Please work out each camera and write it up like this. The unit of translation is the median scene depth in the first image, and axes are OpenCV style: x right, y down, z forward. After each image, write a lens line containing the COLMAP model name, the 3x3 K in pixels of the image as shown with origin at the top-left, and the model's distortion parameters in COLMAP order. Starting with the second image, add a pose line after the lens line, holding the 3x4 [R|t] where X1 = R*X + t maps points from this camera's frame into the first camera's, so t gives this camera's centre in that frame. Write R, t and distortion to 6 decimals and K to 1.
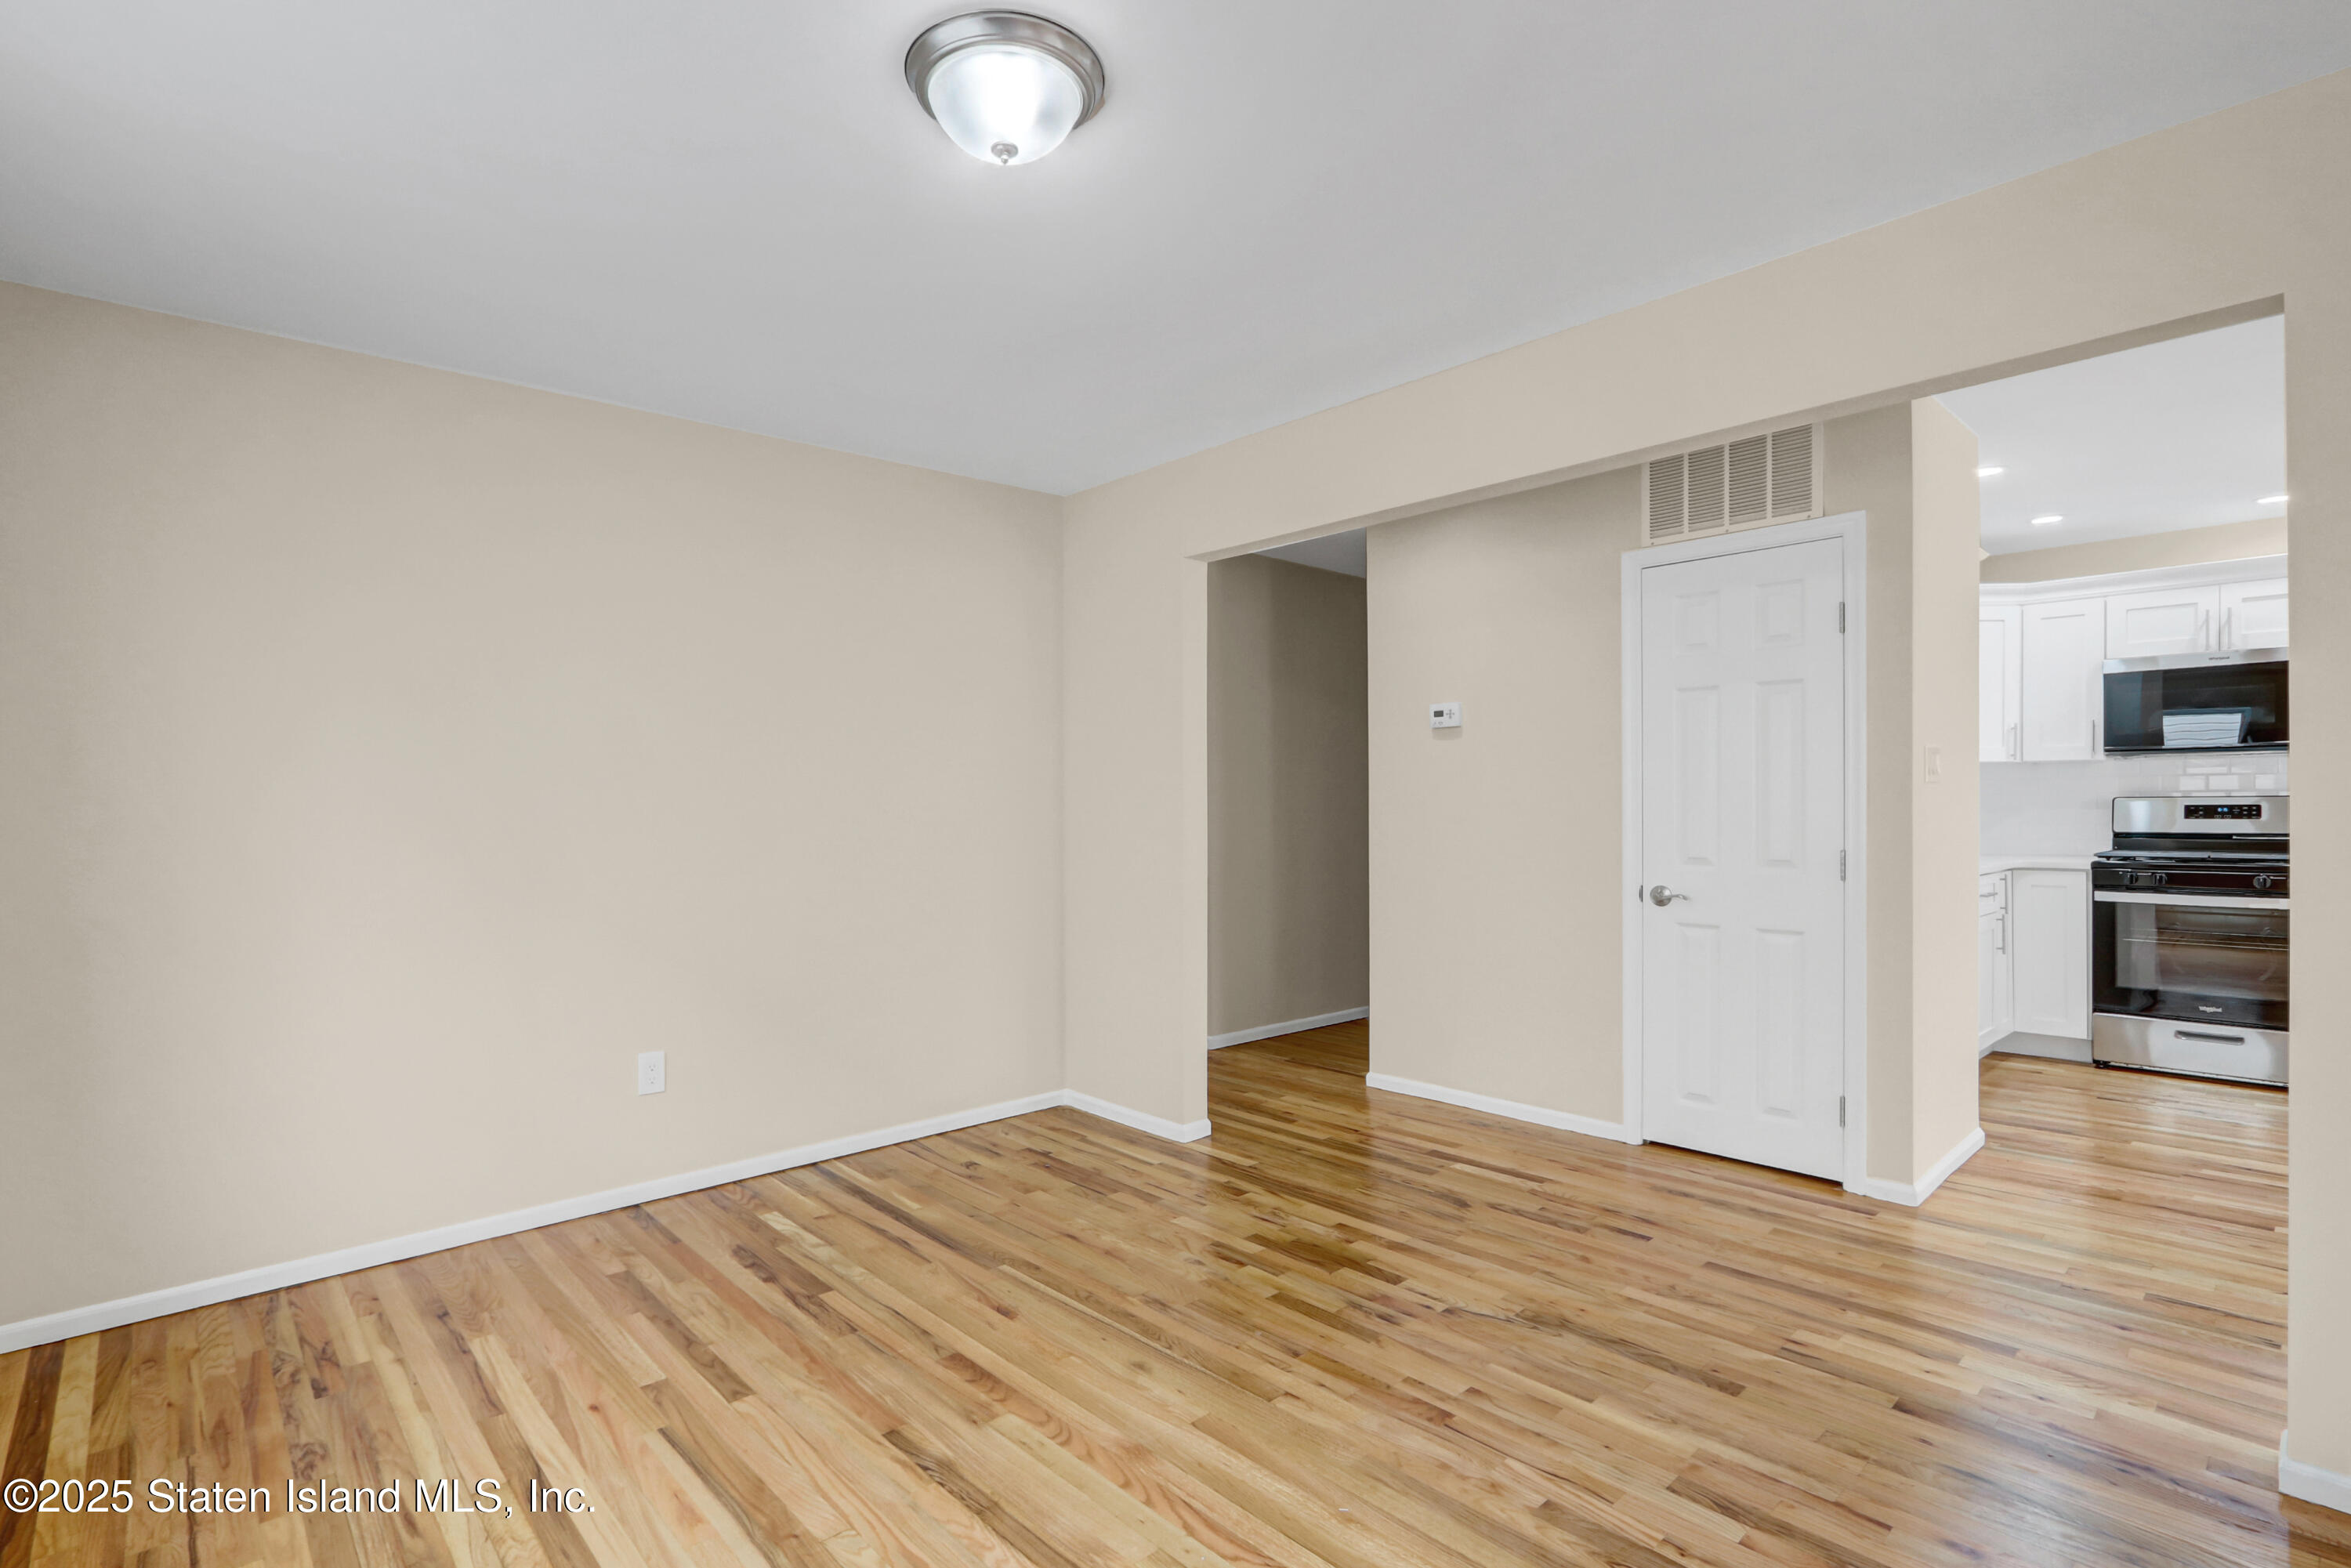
lens RADIAL K [[1095.9, 0, 1137.4], [0, 1095.9, 797.2], [0, 0, 1]] dist [-0.011896, 0.002561]
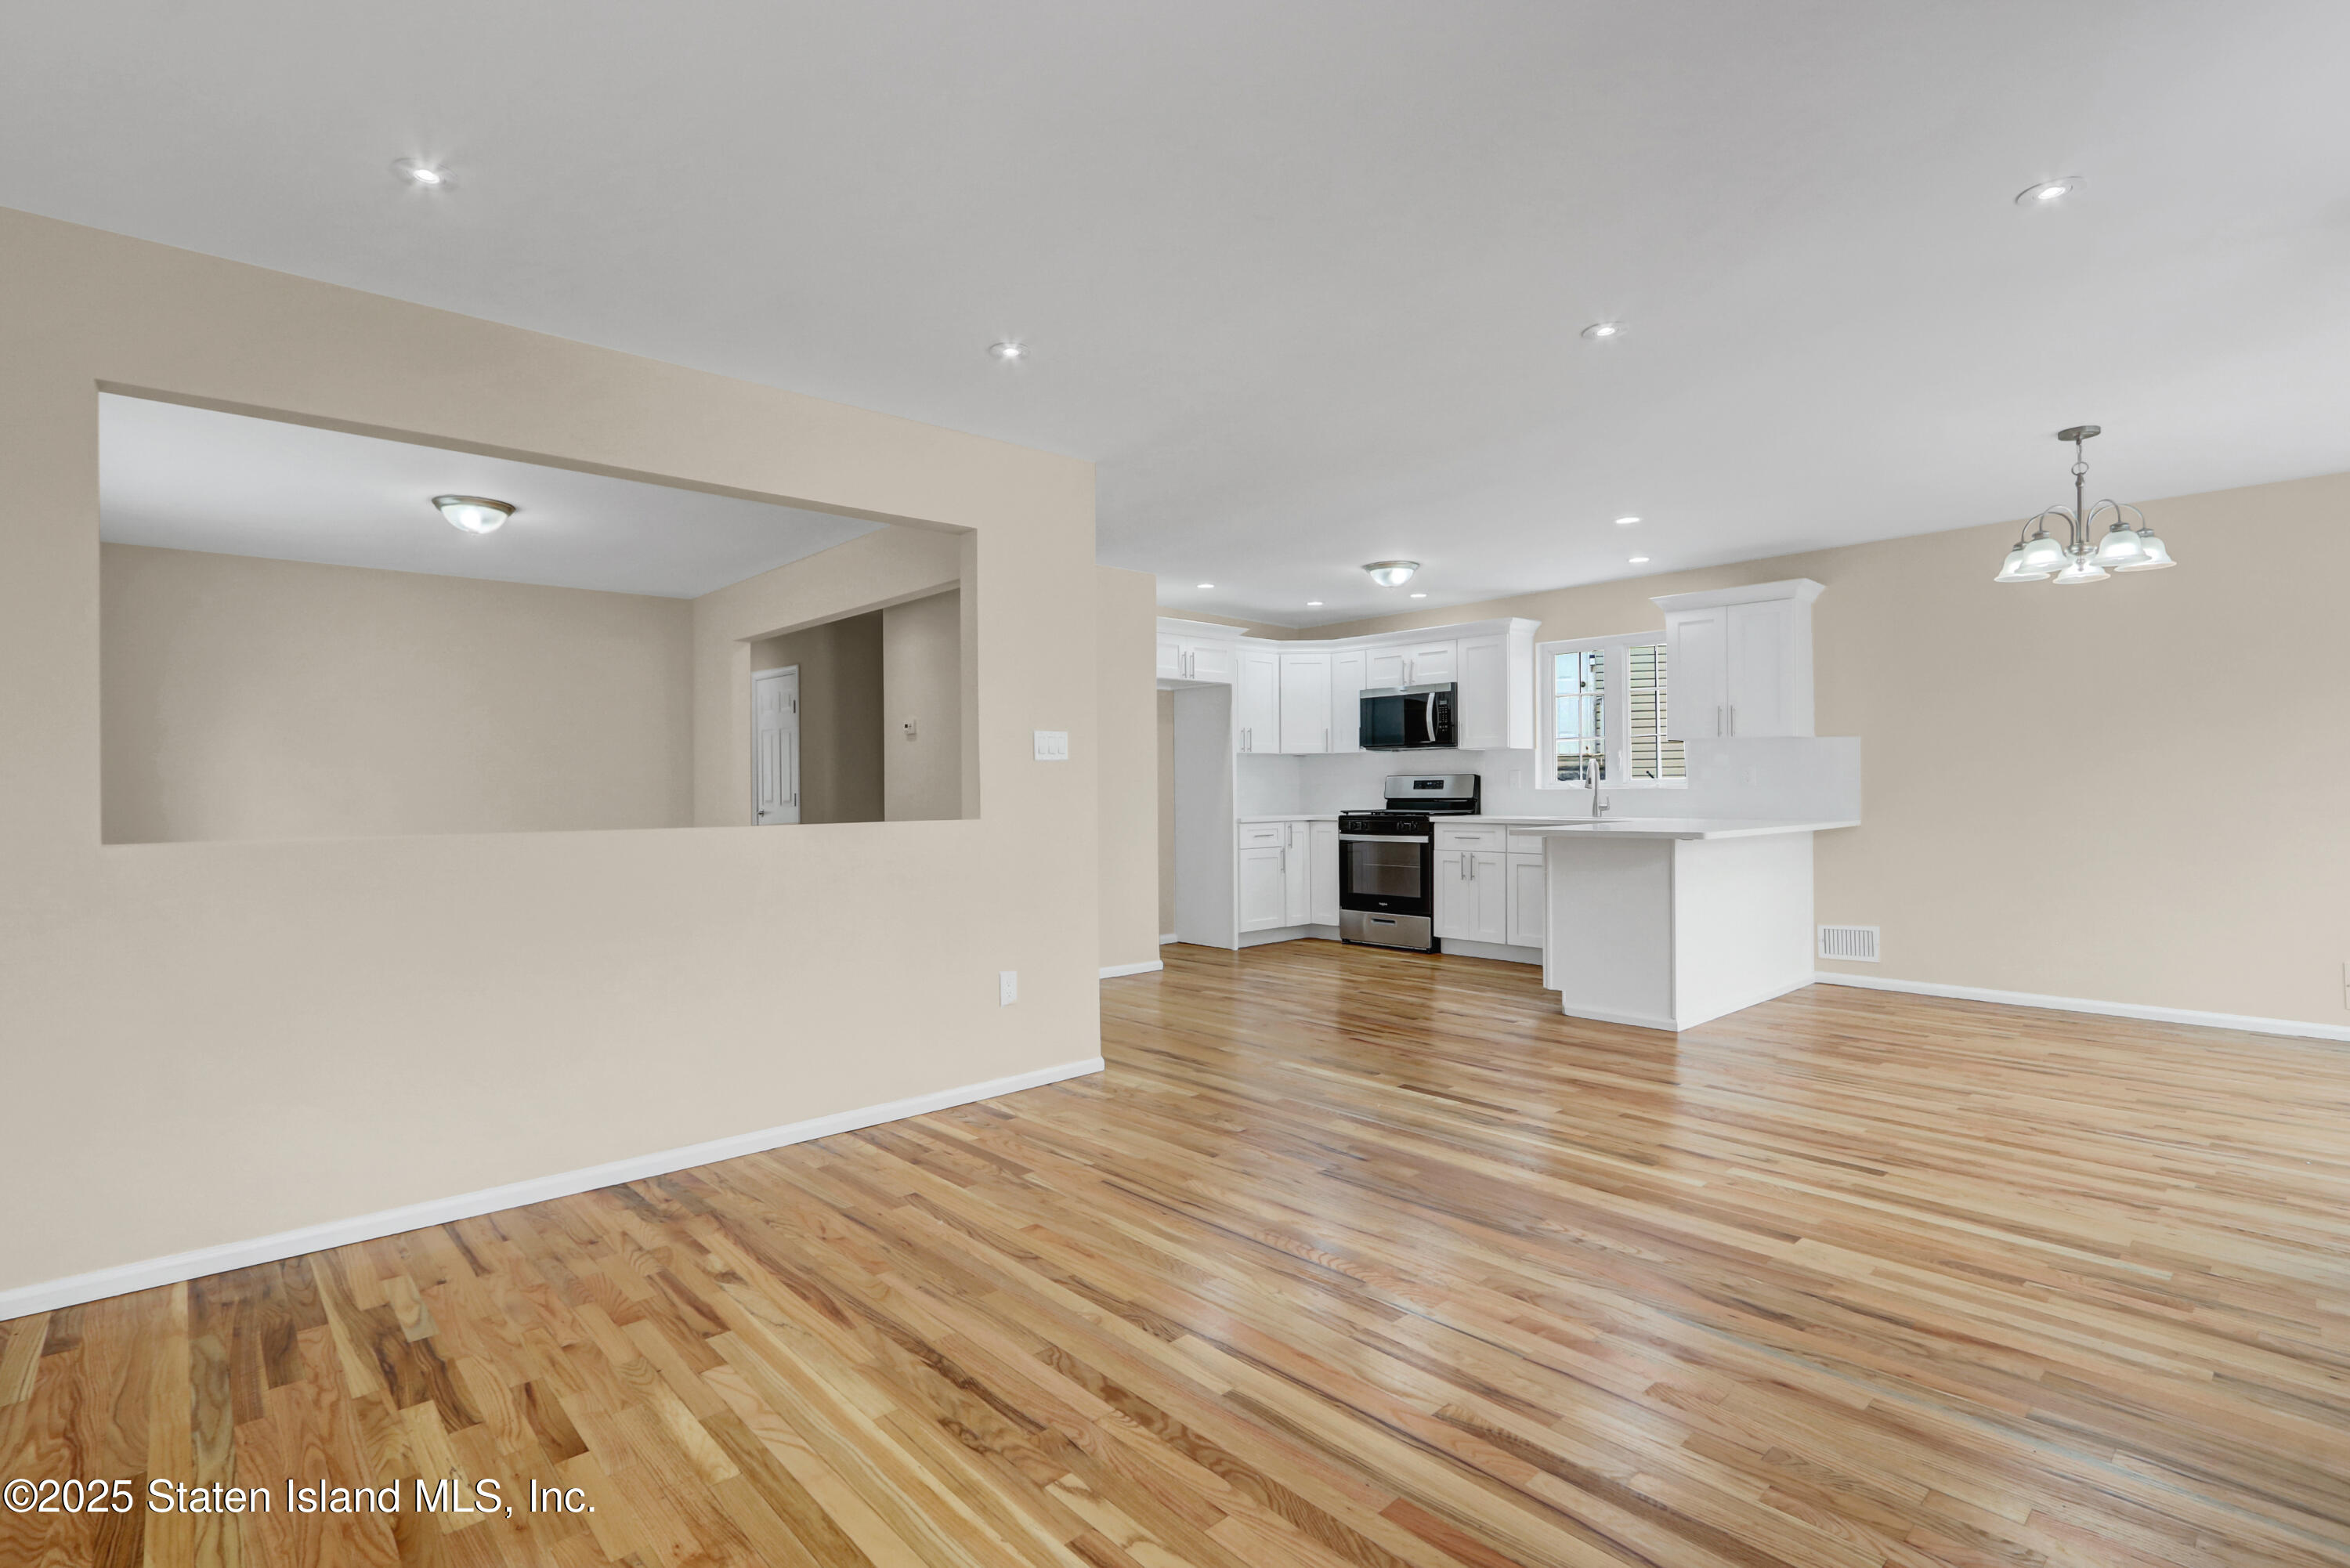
lens RADIAL K [[1101.7, 0, 1133.0], [0, 1101.7, 784.6], [0, 0, 1]] dist [-0.013618, 0.000849]
pose [[0.999958, -0.000180, -0.009191, 0.750667], [0.000226, 0.999988, 0.004959, 0.006839], [0.009190, -0.004961, 0.999945, -0.809373]]
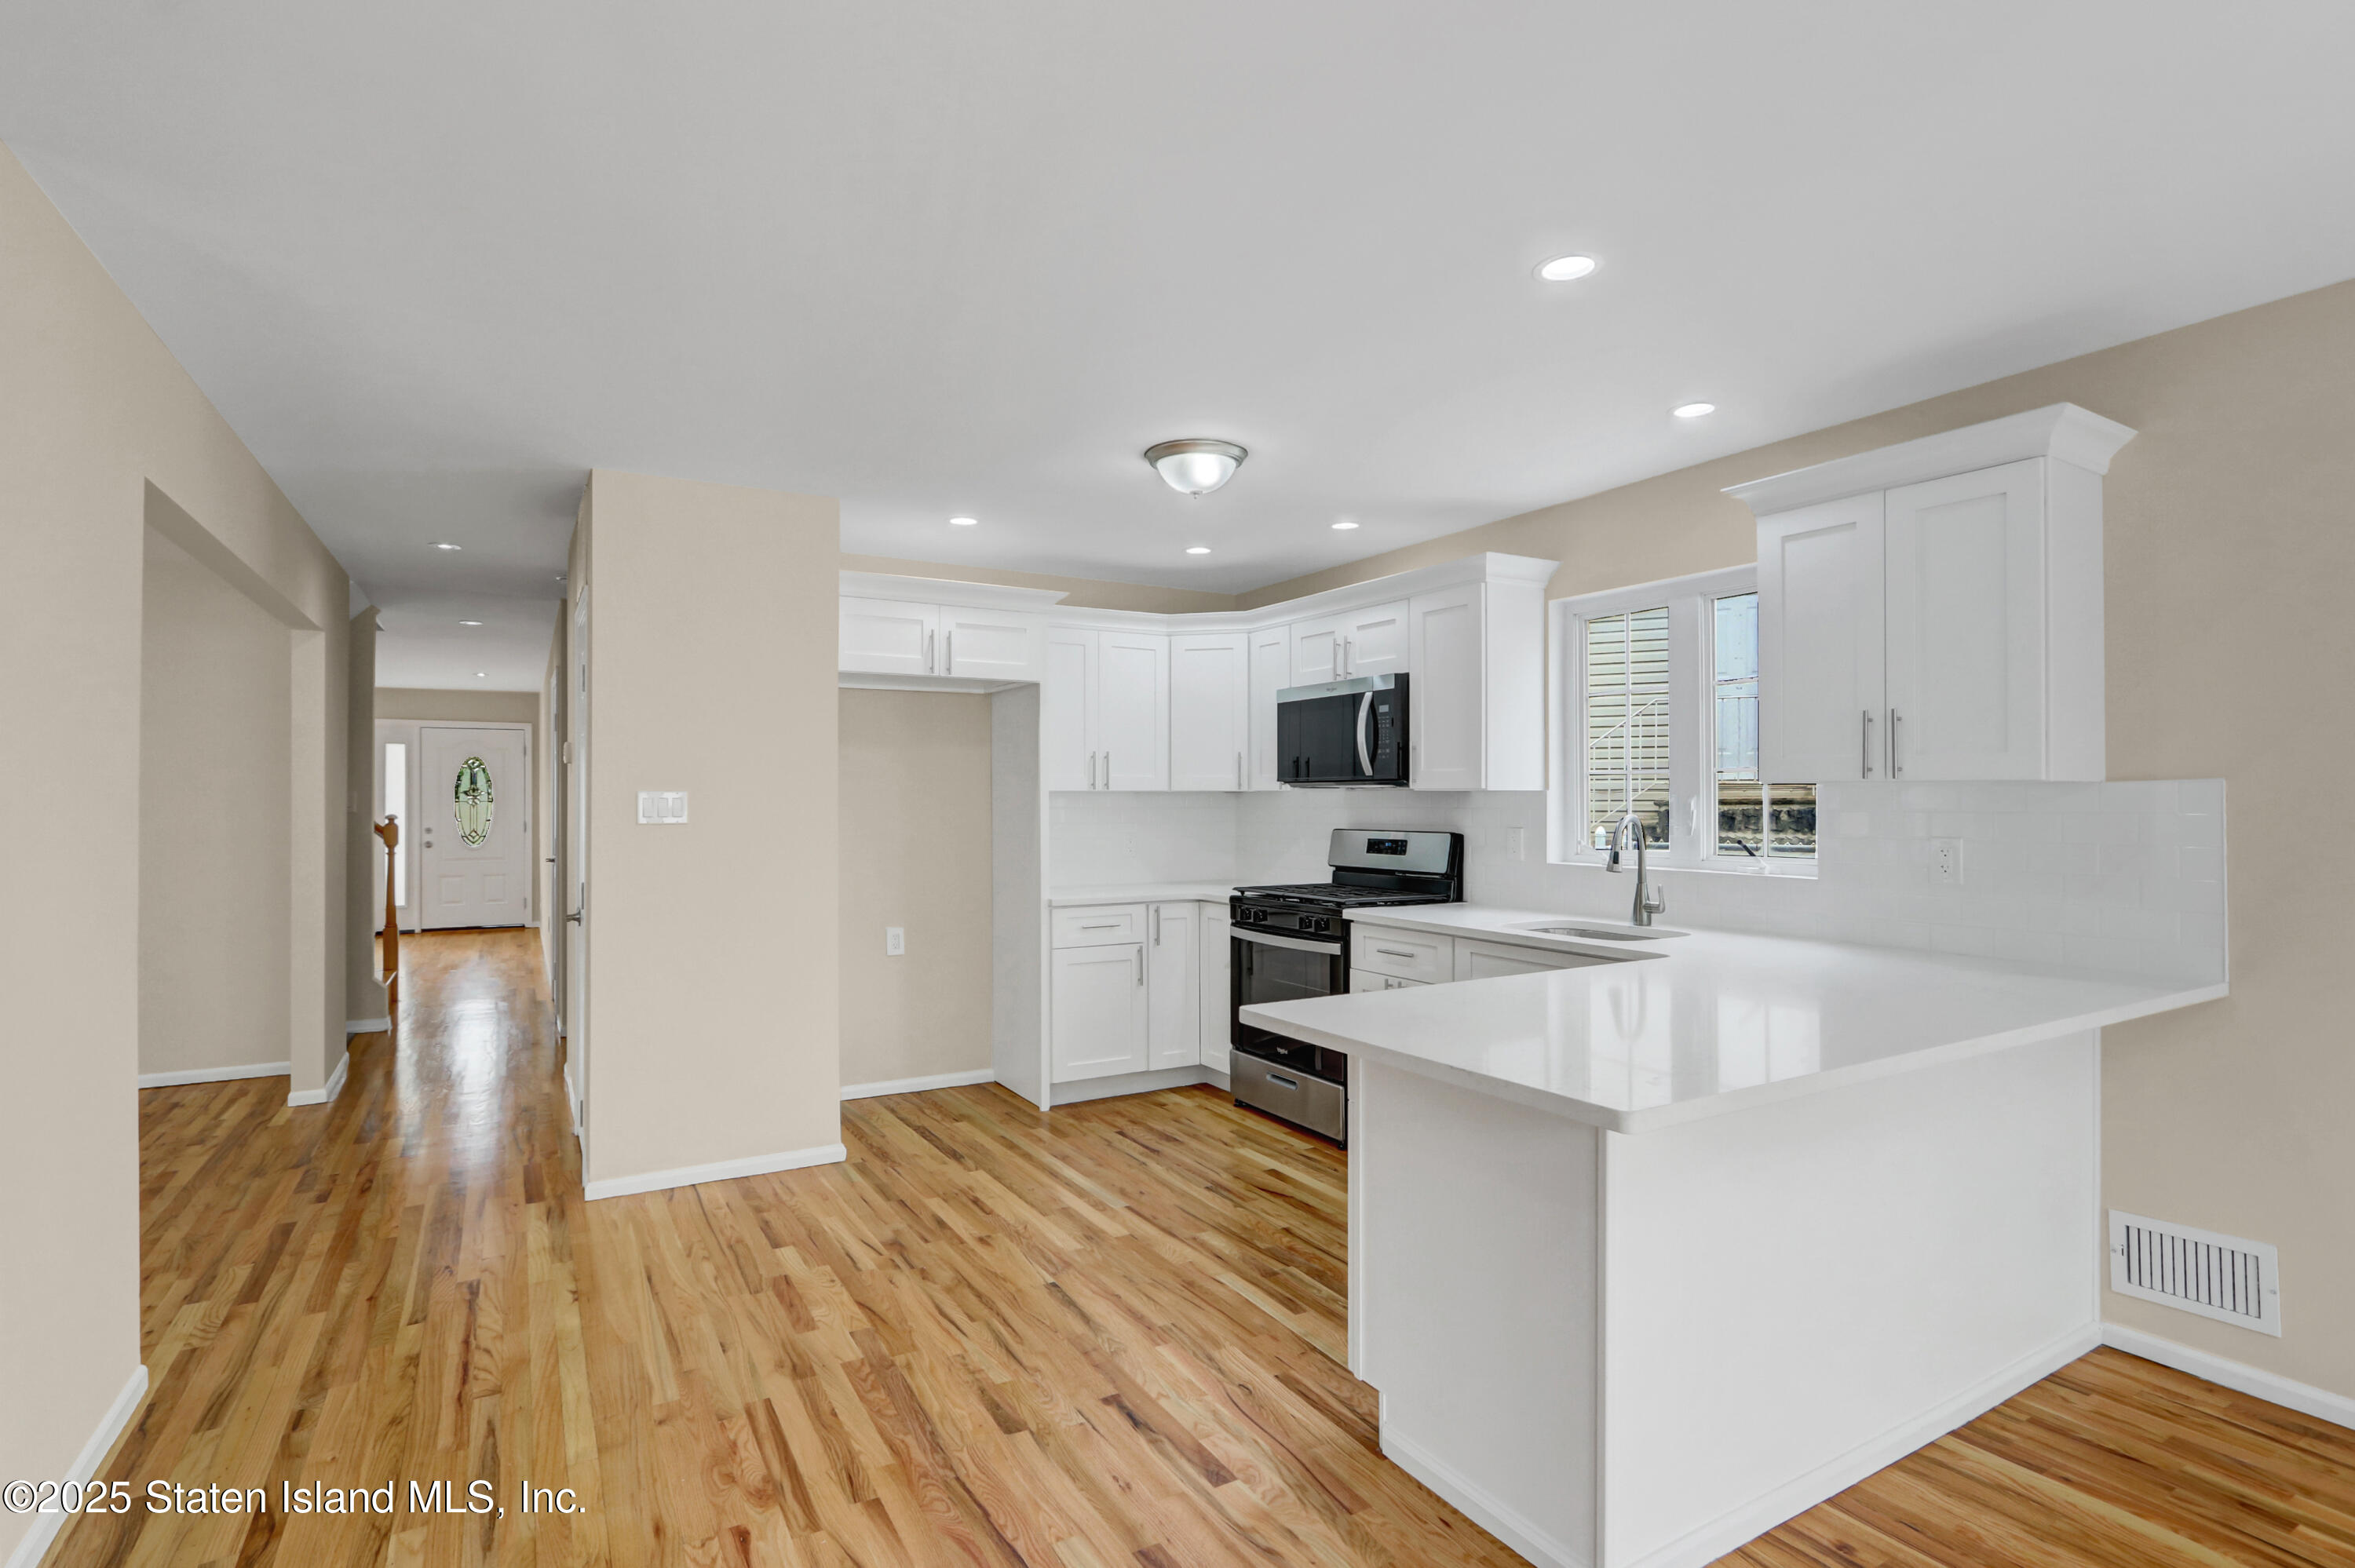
lens RADIAL K [[1113.7, 0, 1138.7], [0, 1113.7, 792.3], [0, 0, 1]] dist [-0.014529, 0.000891]
pose [[0.976857, 0.006143, -0.213806, 1.291476], [-0.005752, 0.999980, 0.002451, -0.046122], [0.213817, -0.001164, 0.976873, 0.001388]]
